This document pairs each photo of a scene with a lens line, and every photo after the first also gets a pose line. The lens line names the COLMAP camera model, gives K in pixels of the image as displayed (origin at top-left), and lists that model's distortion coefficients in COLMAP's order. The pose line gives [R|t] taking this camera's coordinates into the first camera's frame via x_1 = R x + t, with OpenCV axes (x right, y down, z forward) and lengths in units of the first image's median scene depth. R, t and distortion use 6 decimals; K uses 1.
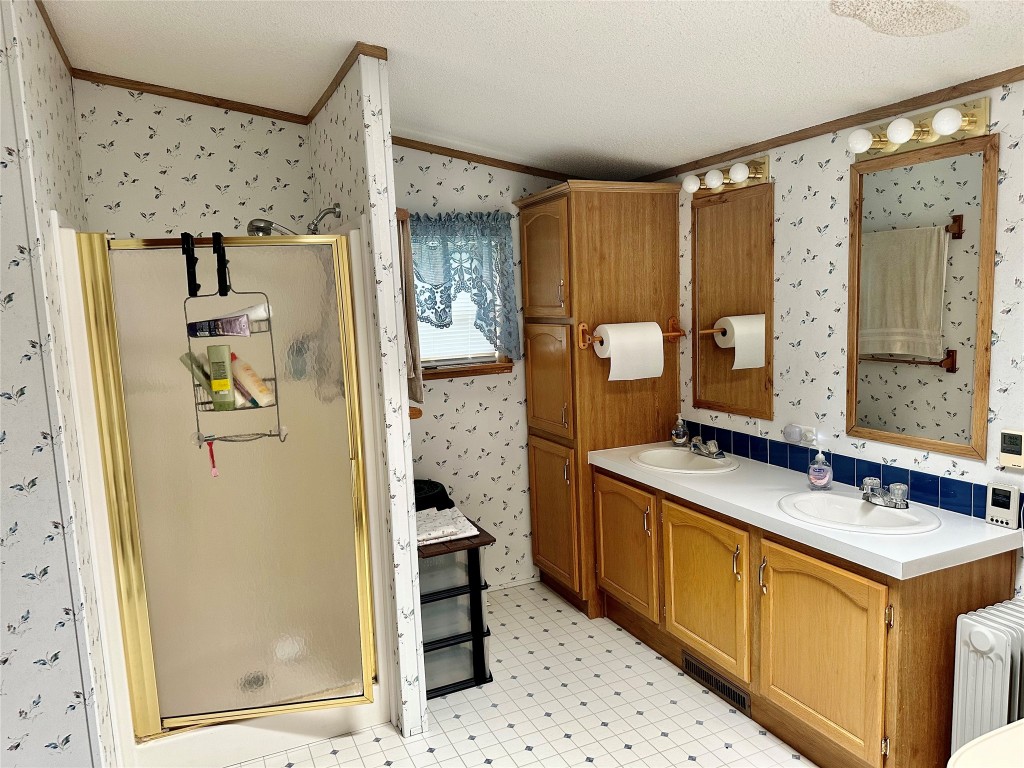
lens RADIAL K [[715.8, 0, 507.2], [0, 715.8, 386.0], [0, 0, 1]] dist [0.109181, -0.131630]
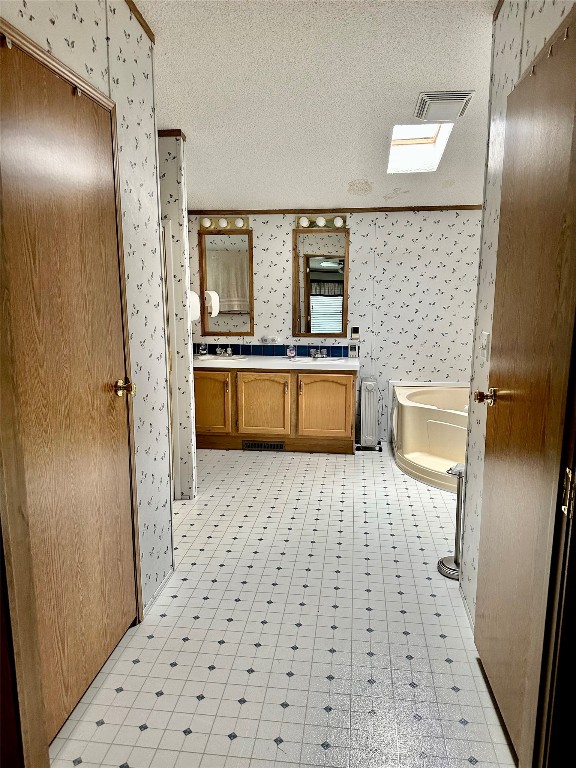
lens RADIAL K [[536.9, 0, 289.1], [0, 536.9, 398.3], [0, 0, 1]] dist [0.109181, -0.131630]
pose [[0.539721, -0.150188, 0.828339, -1.148932], [0.083259, 0.988656, 0.125006, 0.043755], [-0.837717, 0.001498, 0.546103, -0.027414]]
